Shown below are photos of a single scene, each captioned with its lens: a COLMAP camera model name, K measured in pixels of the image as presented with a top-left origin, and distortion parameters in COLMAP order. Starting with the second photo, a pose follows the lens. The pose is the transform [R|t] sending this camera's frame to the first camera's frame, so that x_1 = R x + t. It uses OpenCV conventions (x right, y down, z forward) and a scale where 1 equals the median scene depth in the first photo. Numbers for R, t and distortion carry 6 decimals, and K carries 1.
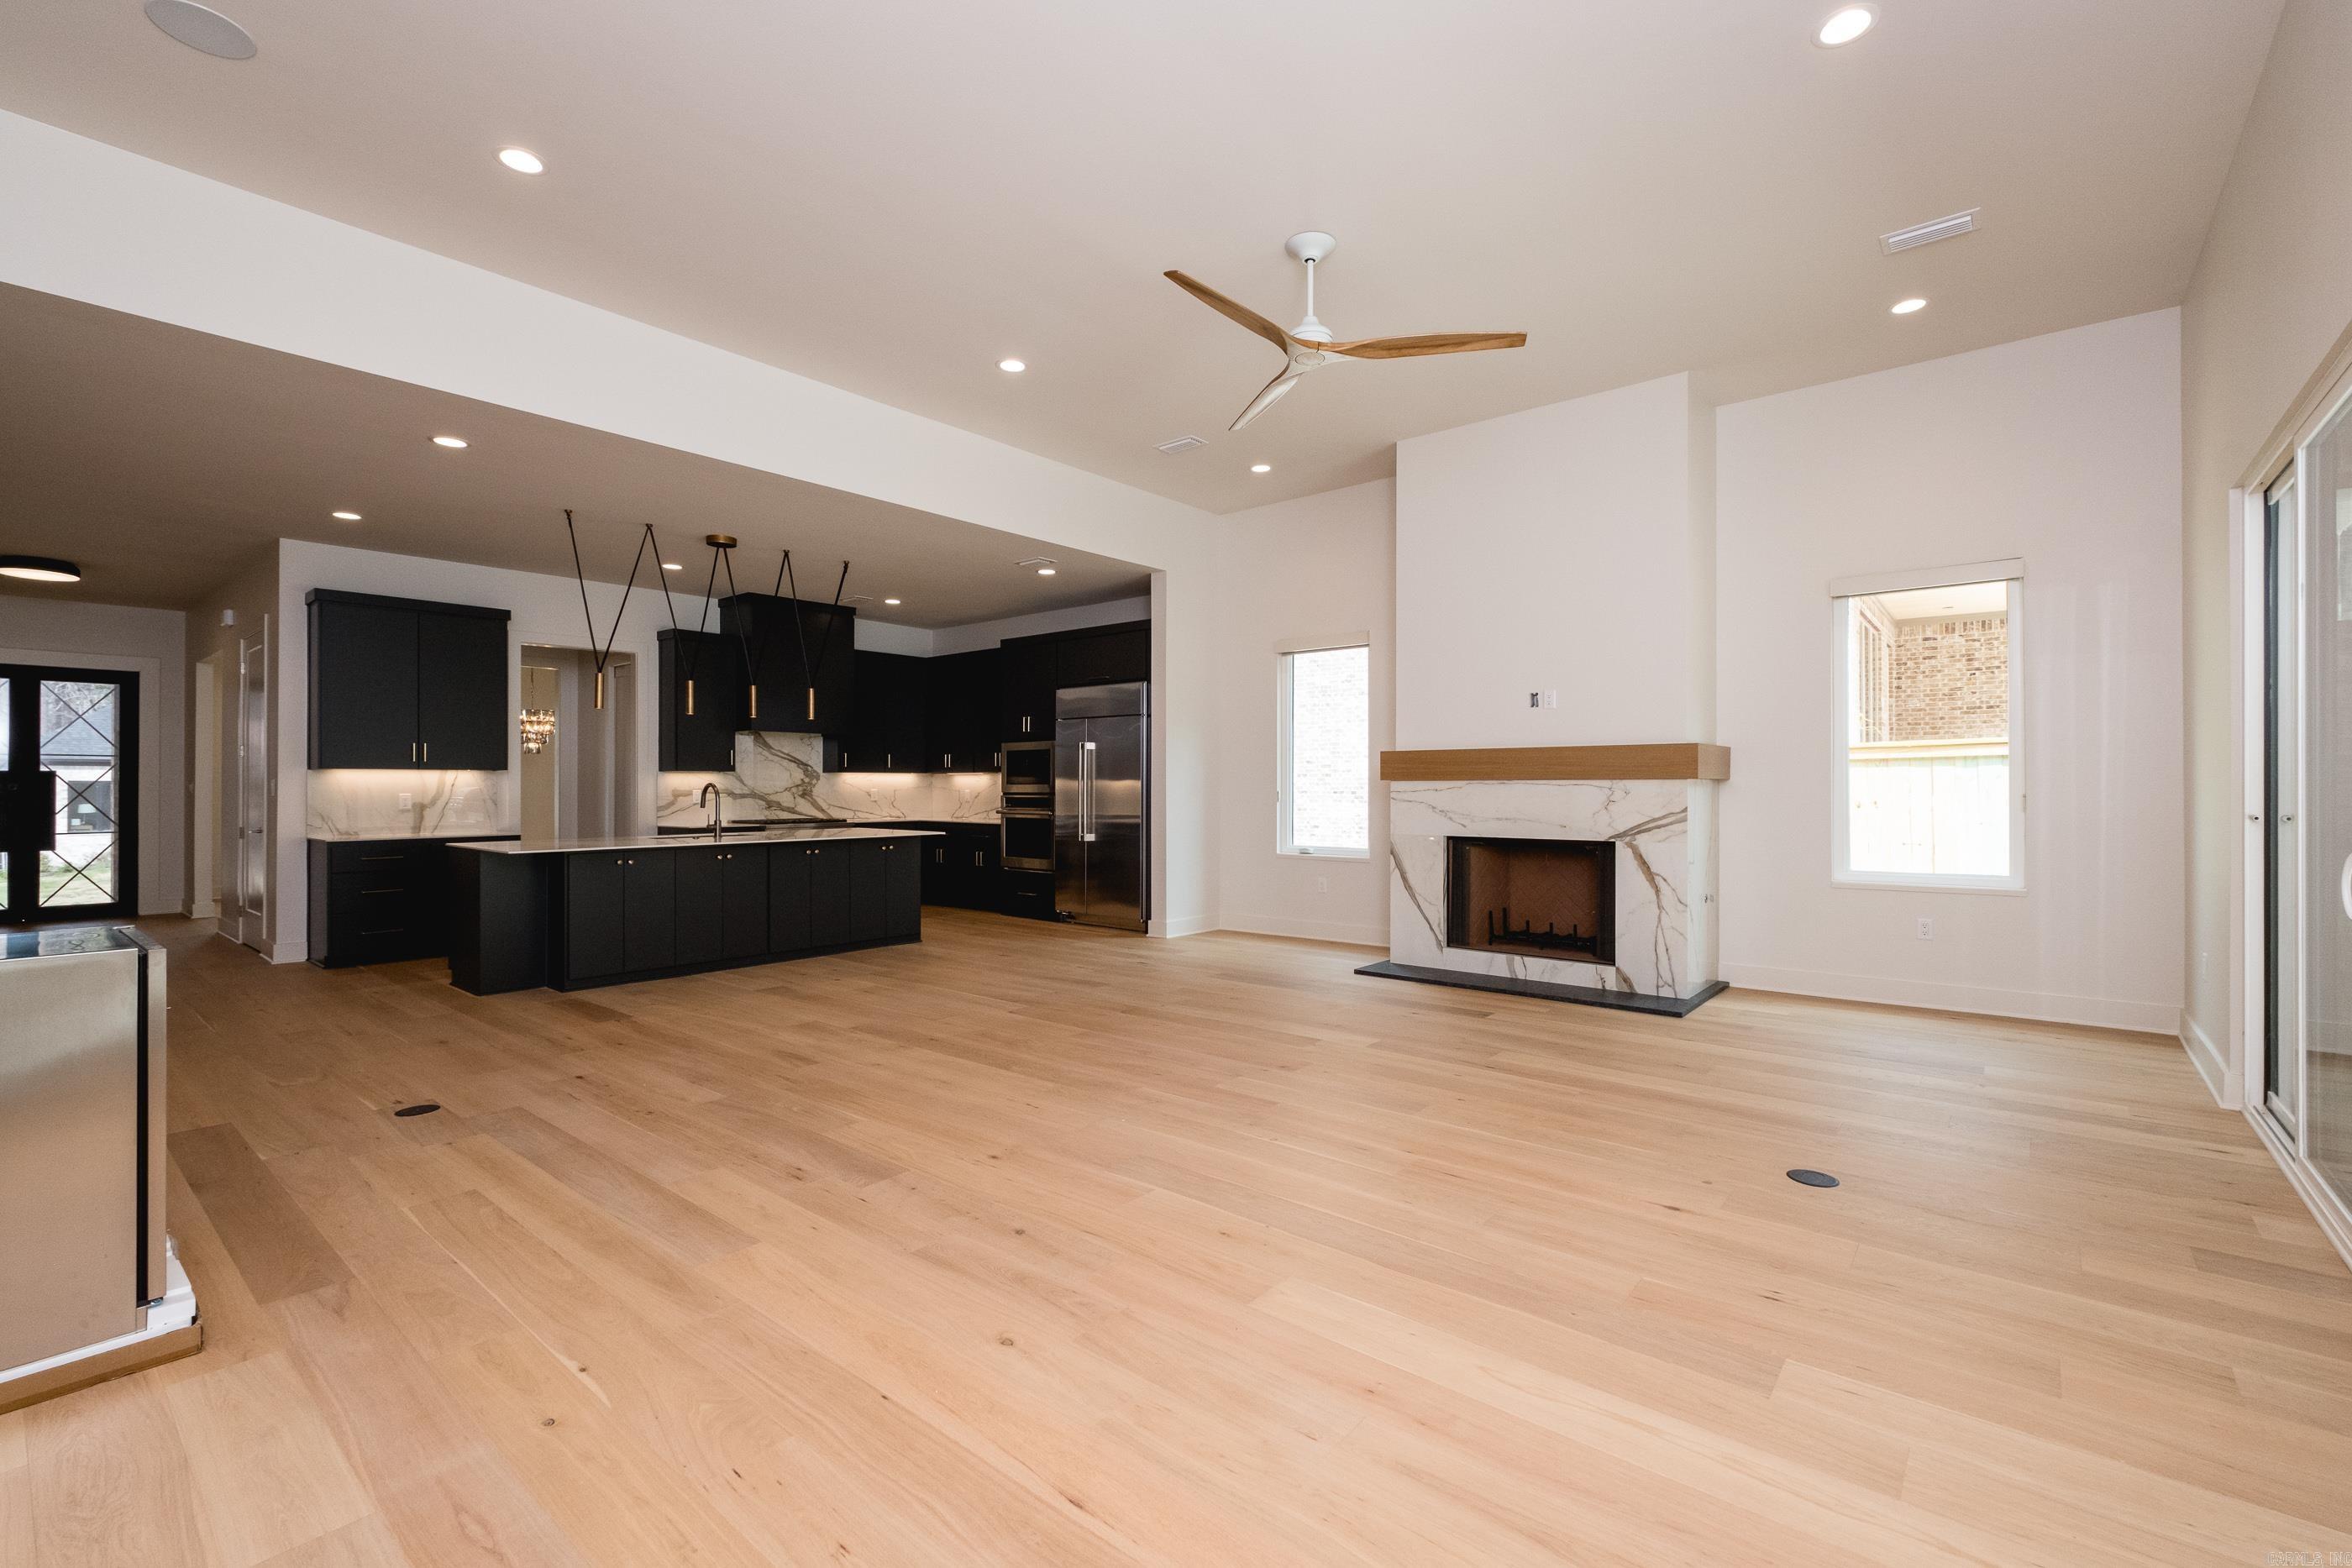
lens RADIAL K [[1017.2, 0, 1176.0], [0, 1017.2, 784.0], [0, 0, 1]] dist [0.001464, -0.000120]
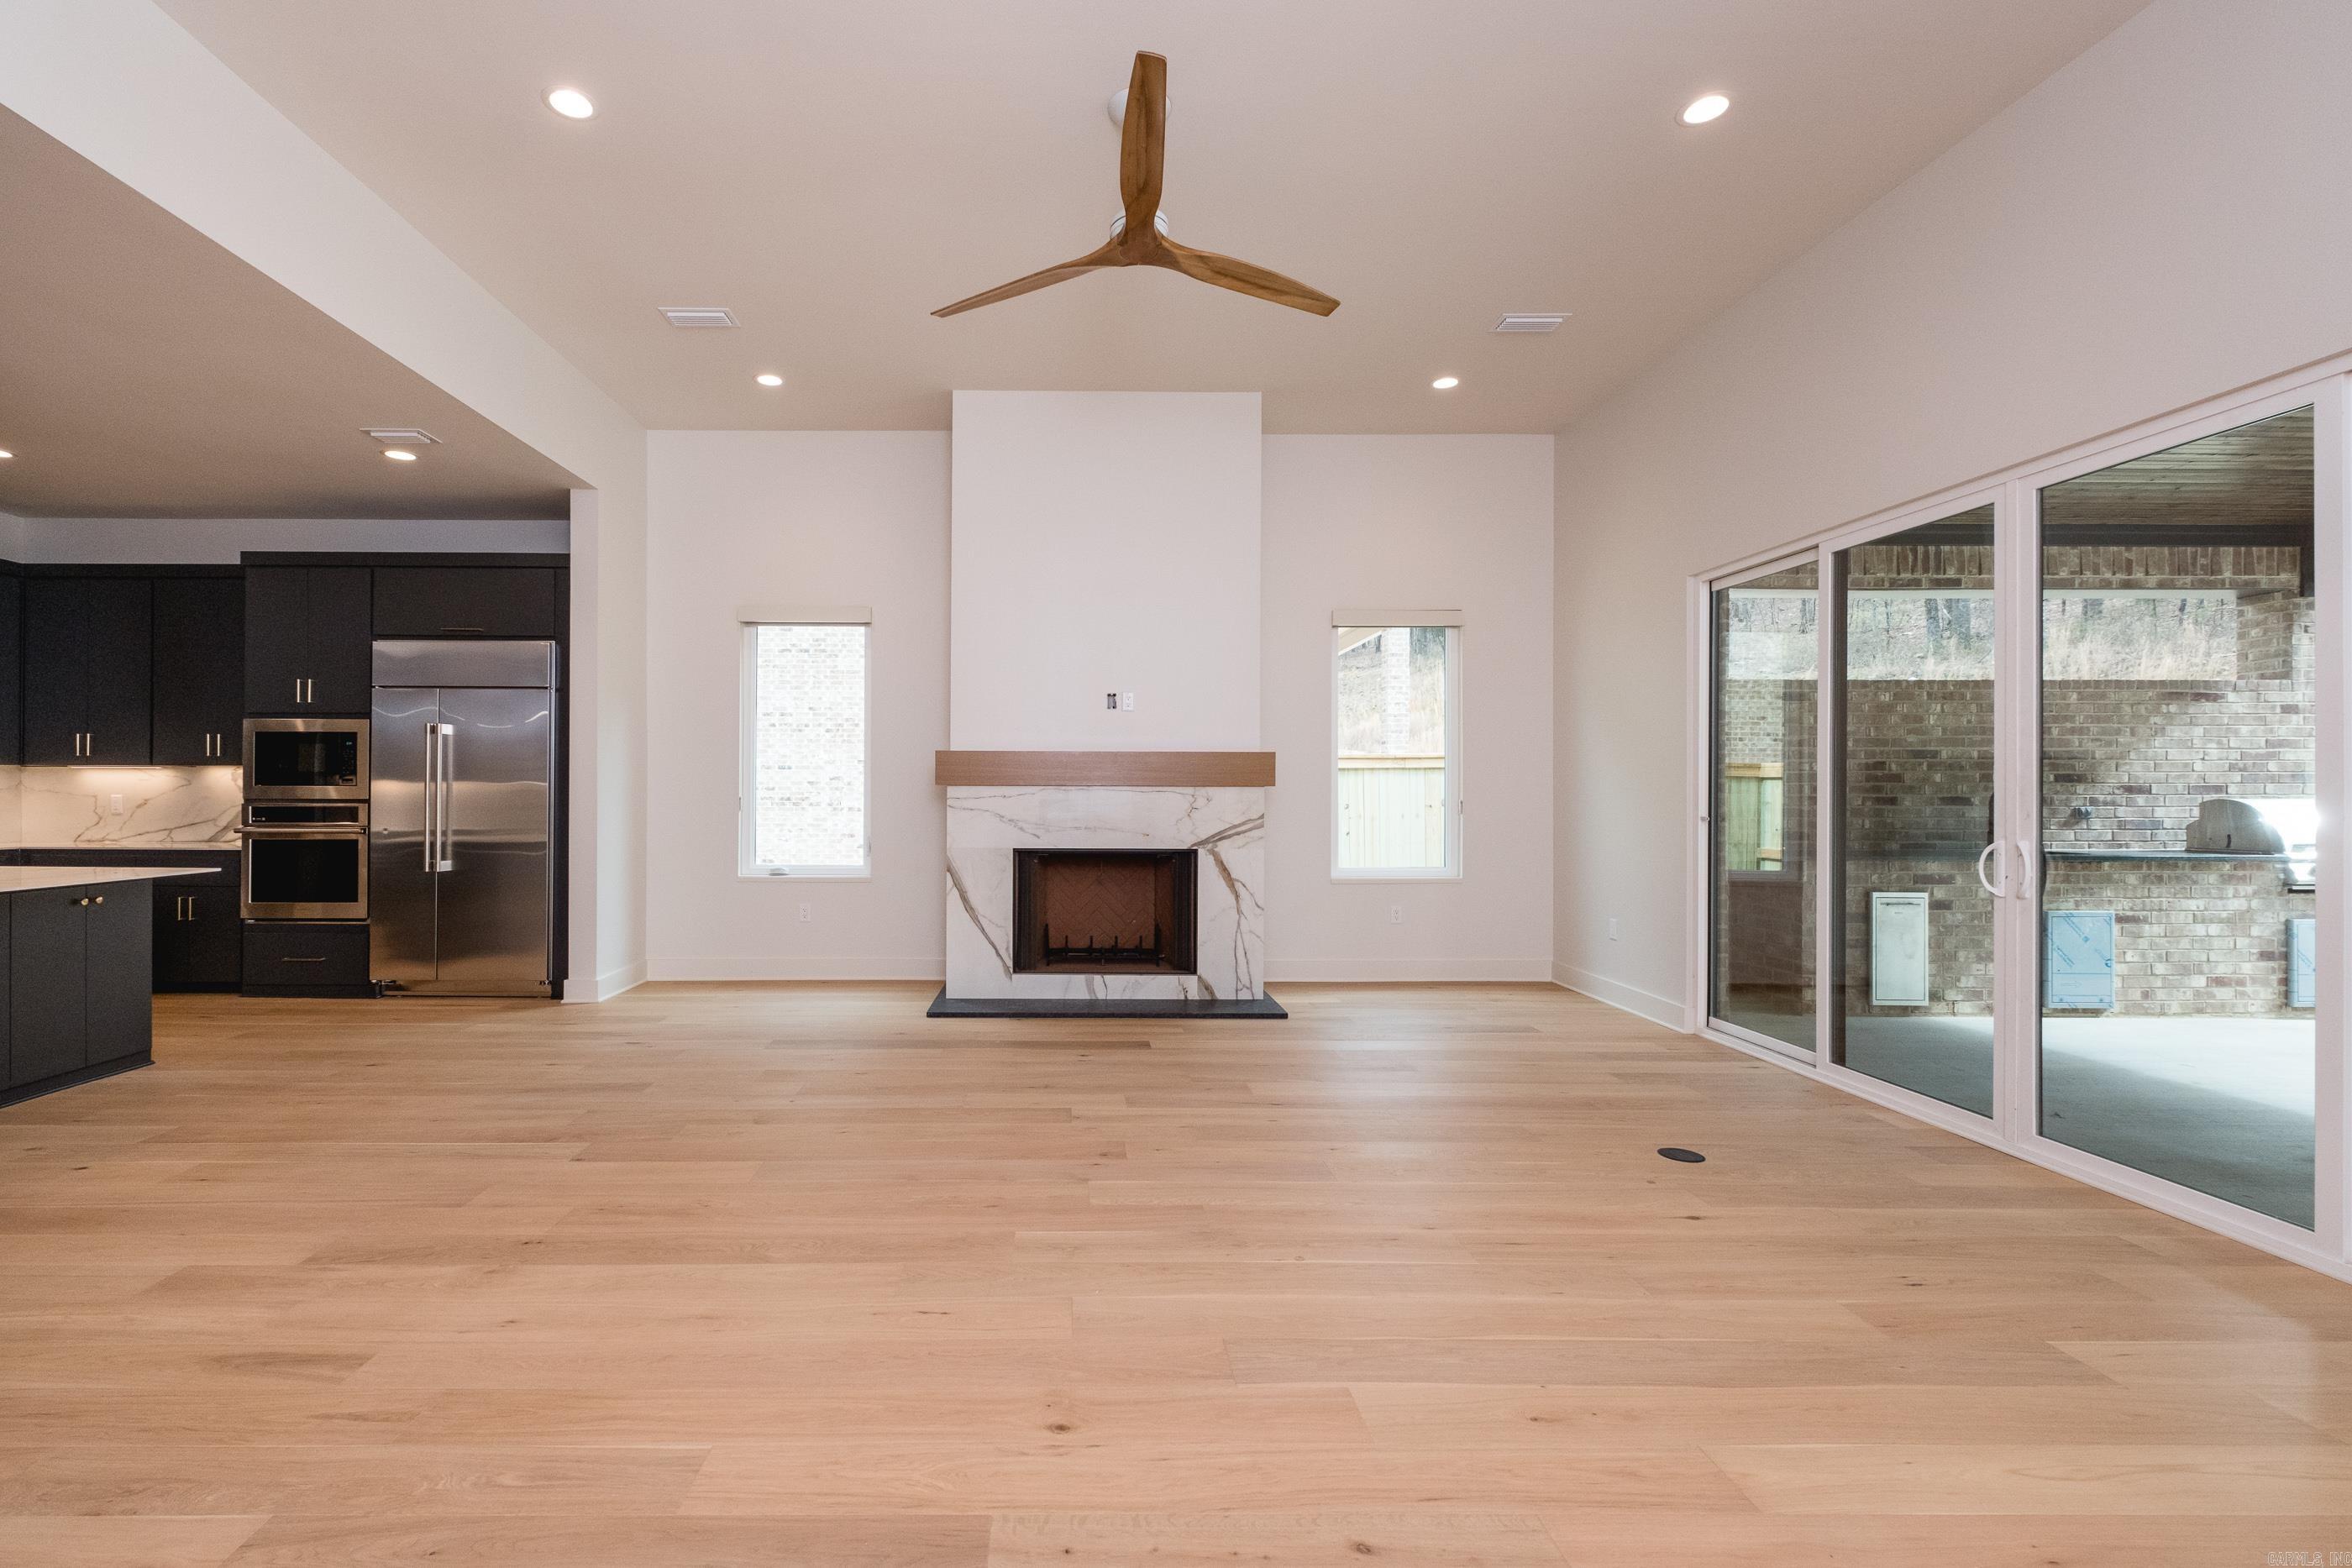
lens RADIAL K [[1044.3, 0, 1069.7], [0, 1044.3, 791.2], [0, 0, 1]] dist [0.002010, -0.000420]
pose [[0.760951, 0.003851, 0.648798, -0.303437], [-0.006297, 0.999979, 0.001451, -0.000360], [-0.648778, -0.005189, 0.760960, 0.289306]]
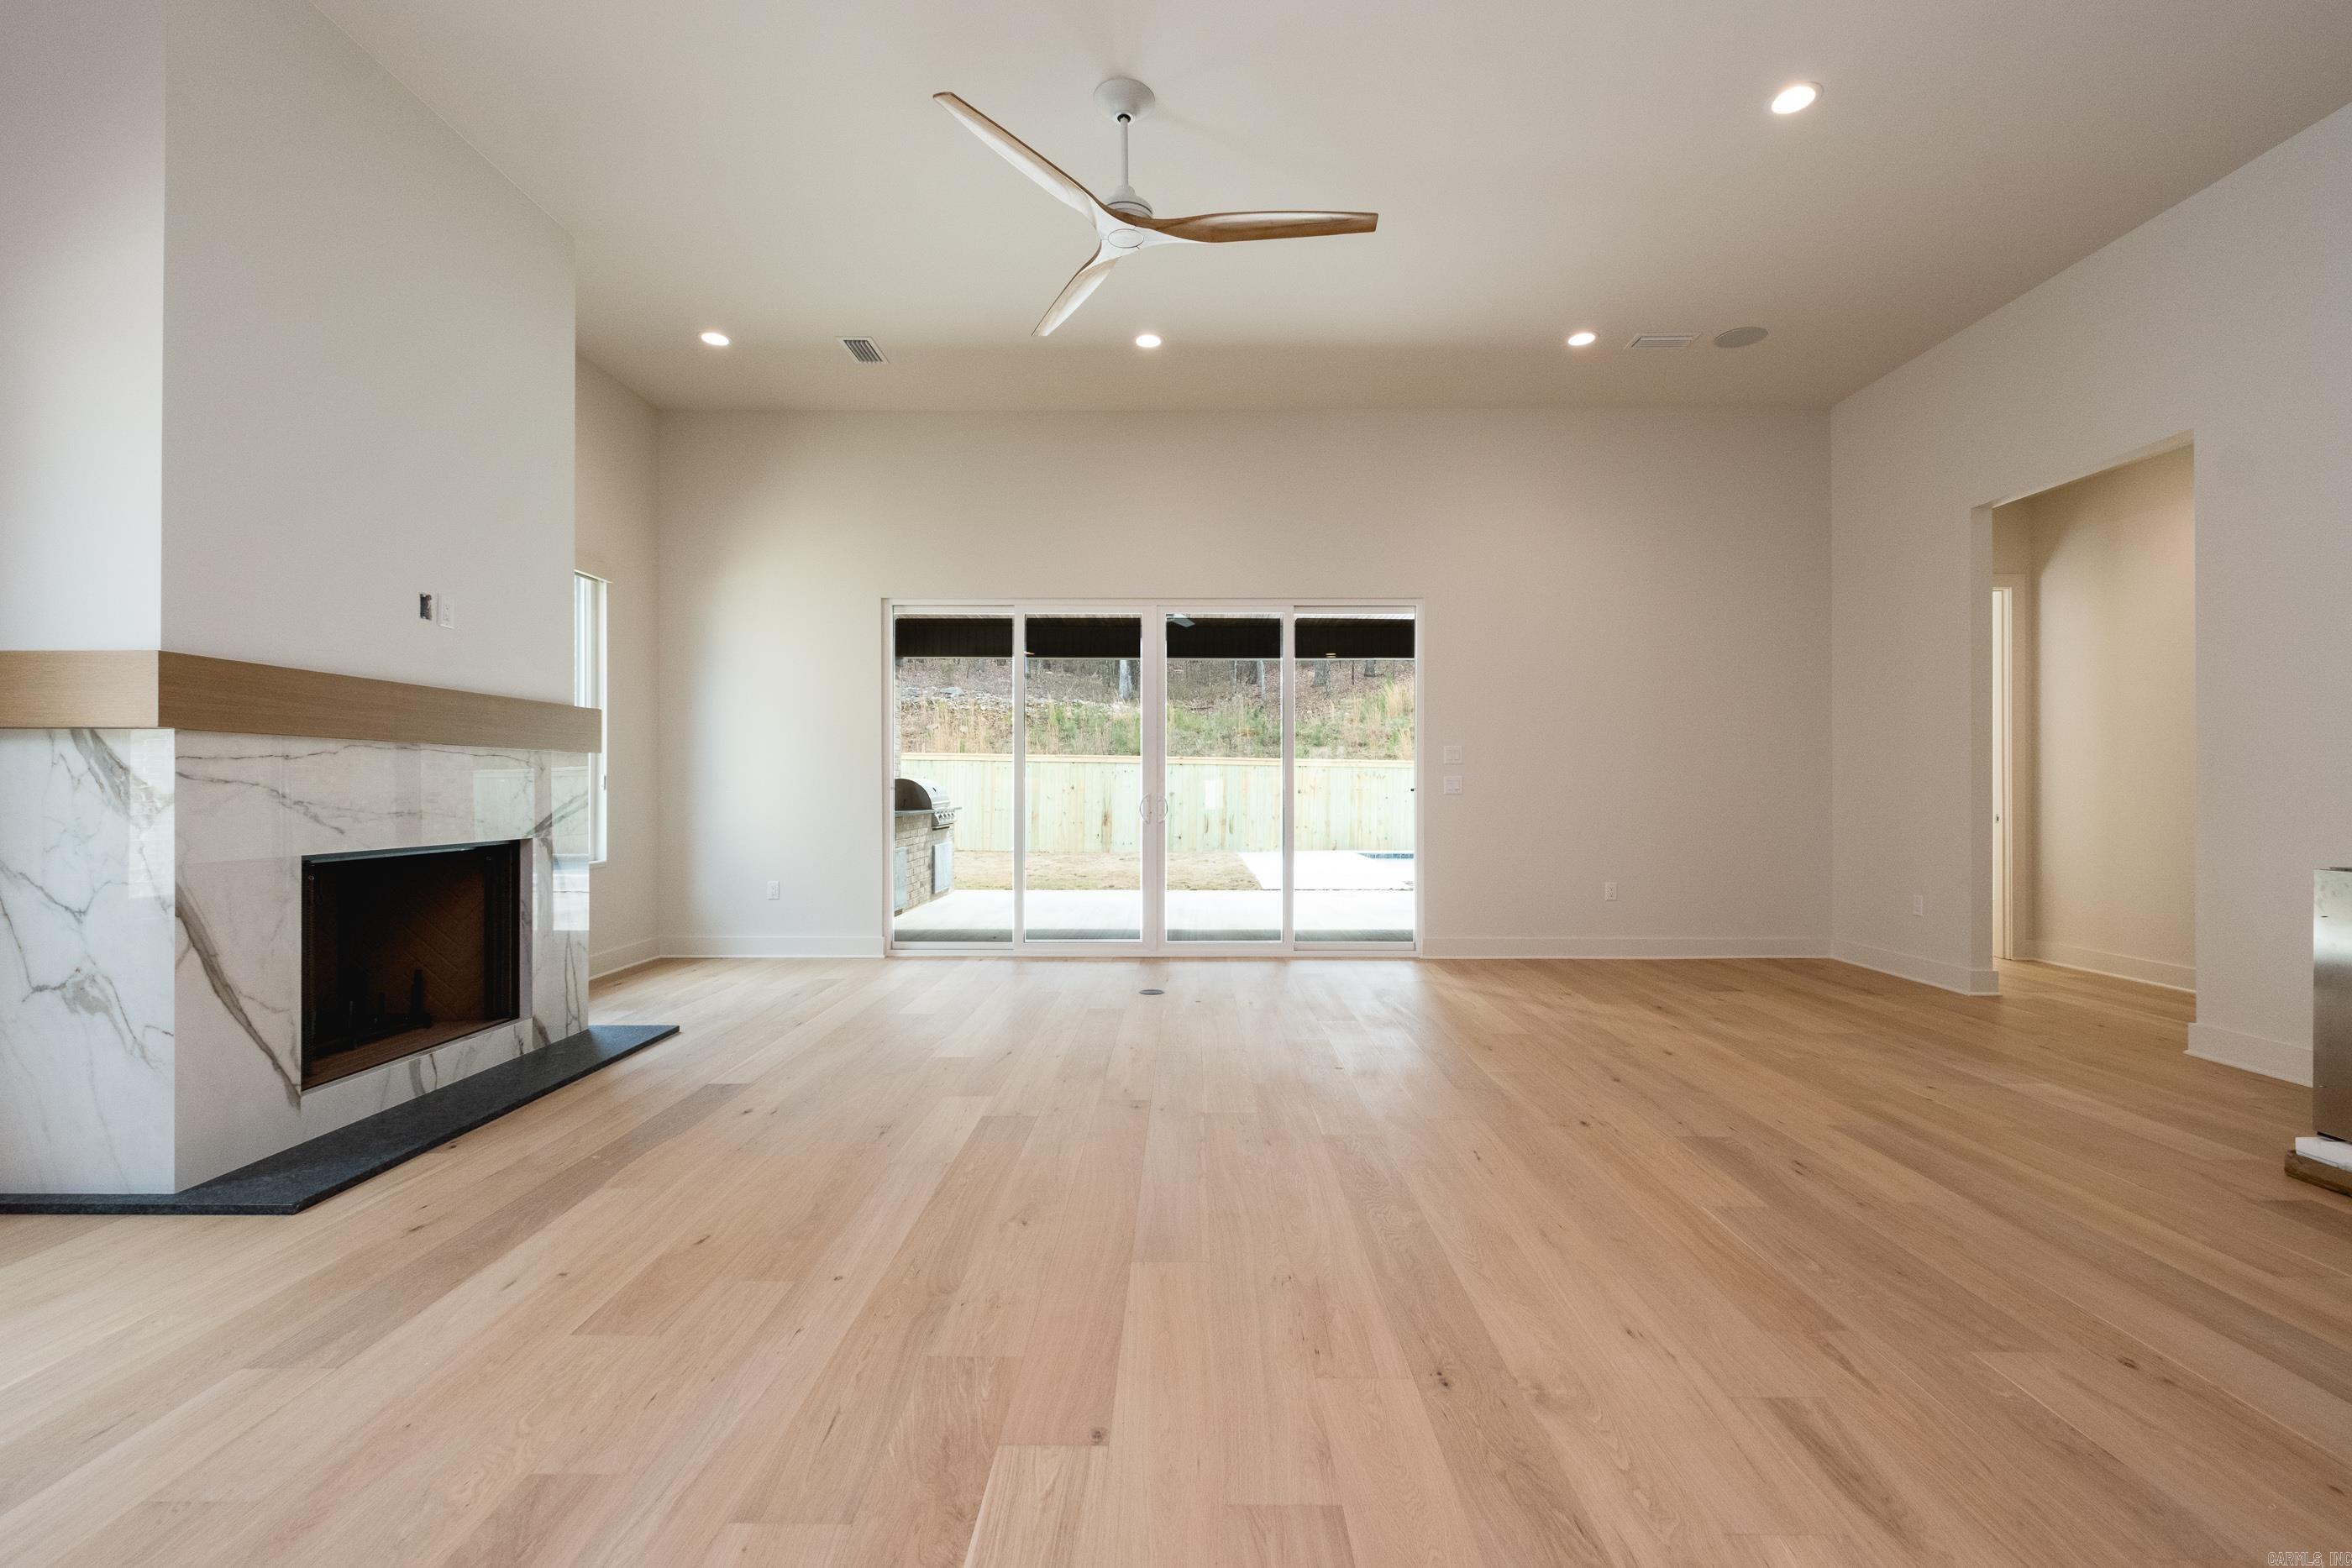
lens RADIAL K [[998.6, 0, 1197.7], [0, 998.6, 788.1], [0, 0, 1]] dist [-0.001223, -0.000628]
pose [[-0.644827, 0.002139, 0.764325, -0.365728], [-0.000712, 0.999994, -0.003399, 0.022361], [-0.764328, -0.002735, -0.644822, 1.027509]]
